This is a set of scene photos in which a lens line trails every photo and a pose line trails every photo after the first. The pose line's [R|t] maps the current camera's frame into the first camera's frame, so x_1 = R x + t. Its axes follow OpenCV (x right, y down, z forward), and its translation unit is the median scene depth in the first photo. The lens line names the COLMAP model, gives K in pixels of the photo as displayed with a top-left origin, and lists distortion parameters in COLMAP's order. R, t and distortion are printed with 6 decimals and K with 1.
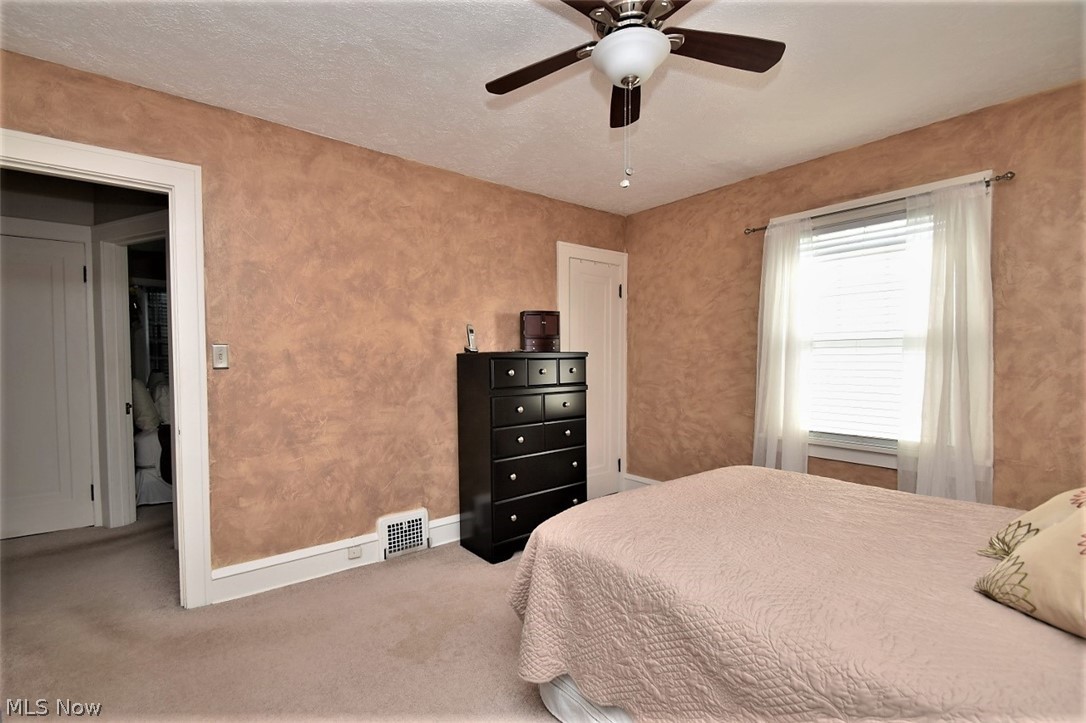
lens RADIAL K [[452.3, 0, 543.0], [0, 452.3, 361.5], [0, 0, 1]] dist [-0.000084, -0.000015]
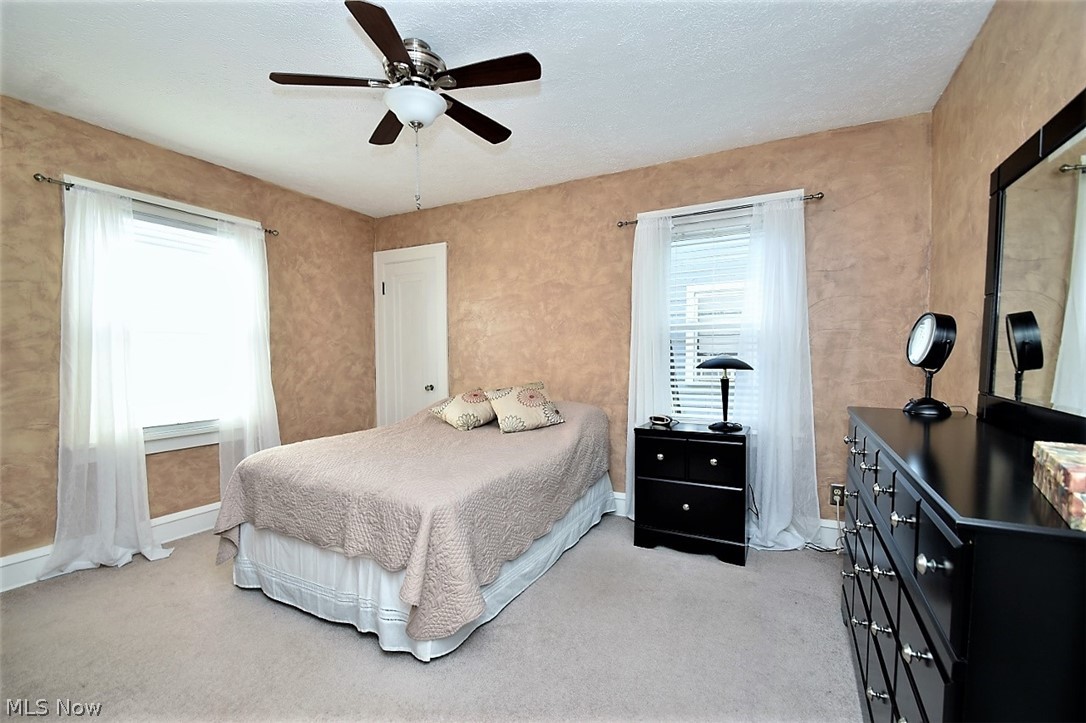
lens RADIAL K [[452.3, 0, 543.0], [0, 452.3, 361.5], [0, 0, 1]] dist [-0.000084, -0.000015]
pose [[-0.338588, -0.004190, 0.940925, -0.633389], [0.019412, 0.999746, 0.011437, 0.024188], [-0.940735, 0.022138, -0.338421, 0.585524]]
